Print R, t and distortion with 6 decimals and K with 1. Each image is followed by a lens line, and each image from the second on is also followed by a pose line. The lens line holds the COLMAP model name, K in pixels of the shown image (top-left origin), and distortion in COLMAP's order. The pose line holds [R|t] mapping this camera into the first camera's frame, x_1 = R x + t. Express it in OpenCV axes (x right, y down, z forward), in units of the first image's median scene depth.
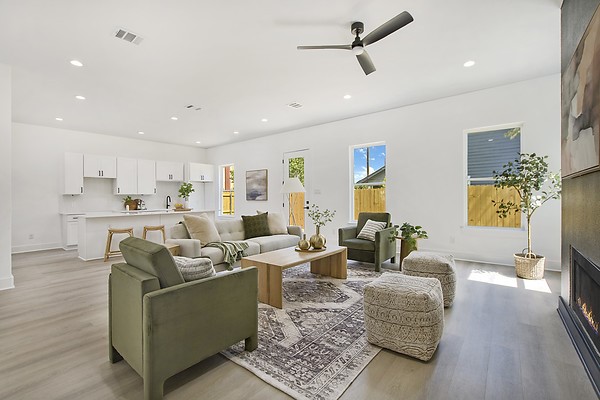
lens RADIAL K [[265.5, 0, 299.7], [0, 265.5, 198.7], [0, 0, 1]] dist [-0.003748, -0.000390]
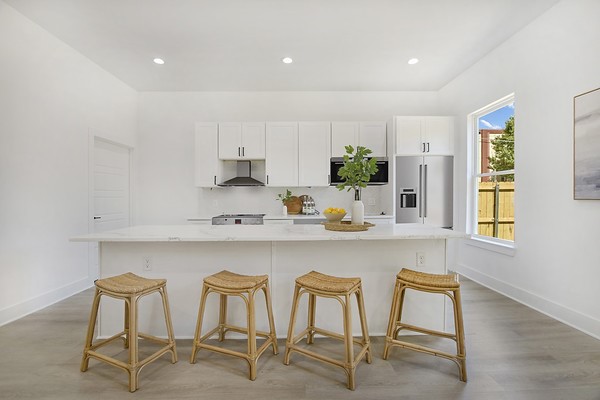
lens RADIAL K [[265.5, 0, 302.9], [0, 265.5, 196.9], [0, 0, 1]] dist [-0.003748, -0.000390]
pose [[0.647634, 0.007741, -0.761912, -0.179473], [-0.004361, 0.999970, 0.006453, 0.001248], [0.761939, -0.000856, 0.647648, 0.622985]]
